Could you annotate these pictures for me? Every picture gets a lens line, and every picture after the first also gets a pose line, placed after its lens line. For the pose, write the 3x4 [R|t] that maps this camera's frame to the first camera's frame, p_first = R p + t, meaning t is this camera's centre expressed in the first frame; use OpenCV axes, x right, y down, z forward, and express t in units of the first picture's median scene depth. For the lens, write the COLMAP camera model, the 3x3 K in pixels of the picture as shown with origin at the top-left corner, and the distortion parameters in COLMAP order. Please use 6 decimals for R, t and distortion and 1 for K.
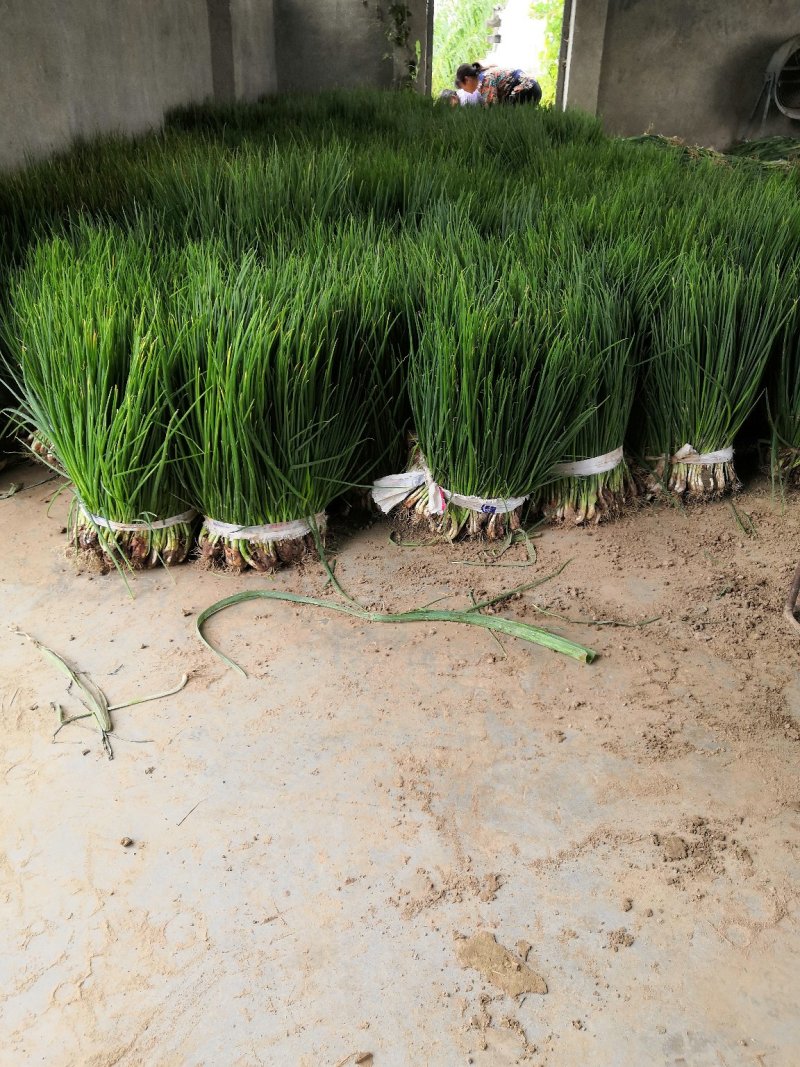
lens RADIAL K [[841.5, 0, 400.0], [0, 841.5, 533.5], [0, 0, 1]] dist [0.000804, -0.001299]
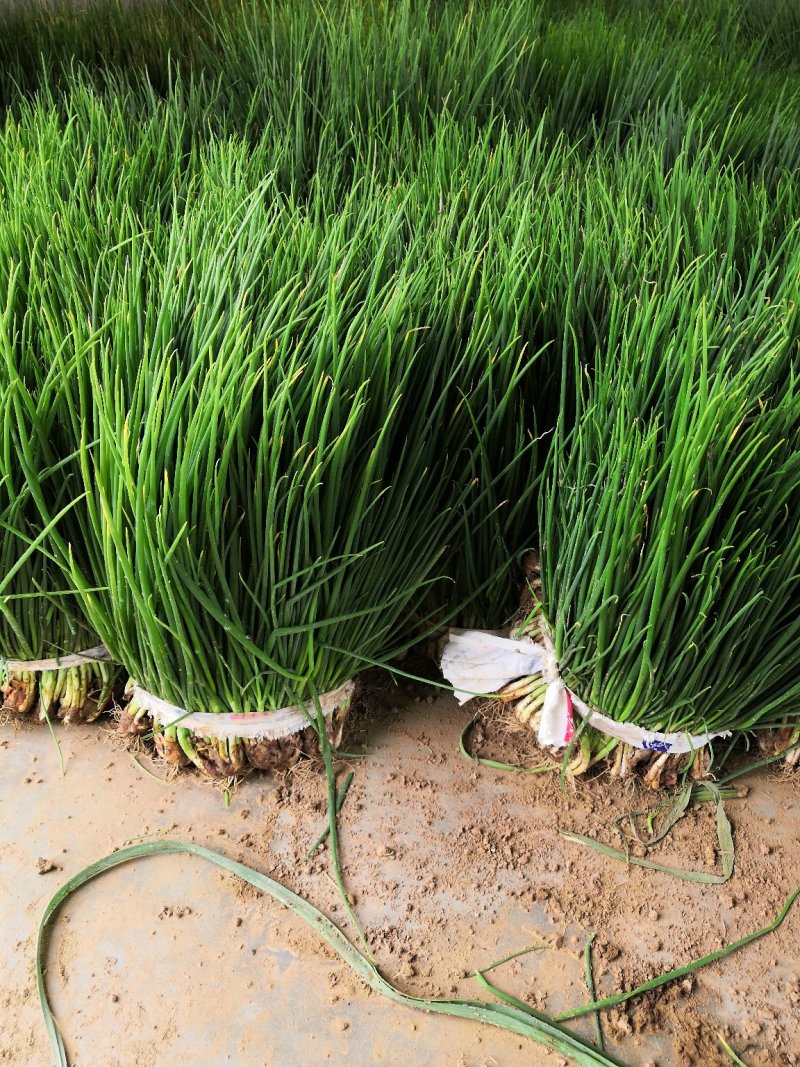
lens RADIAL K [[841.5, 0, 400.0], [0, 841.5, 533.5], [0, 0, 1]] dist [0.000804, -0.001299]
pose [[0.973195, 0.173607, -0.150836, 0.008532], [-0.156192, 0.980338, 0.120588, -0.198295], [0.168805, -0.093796, 0.981176, 0.497884]]
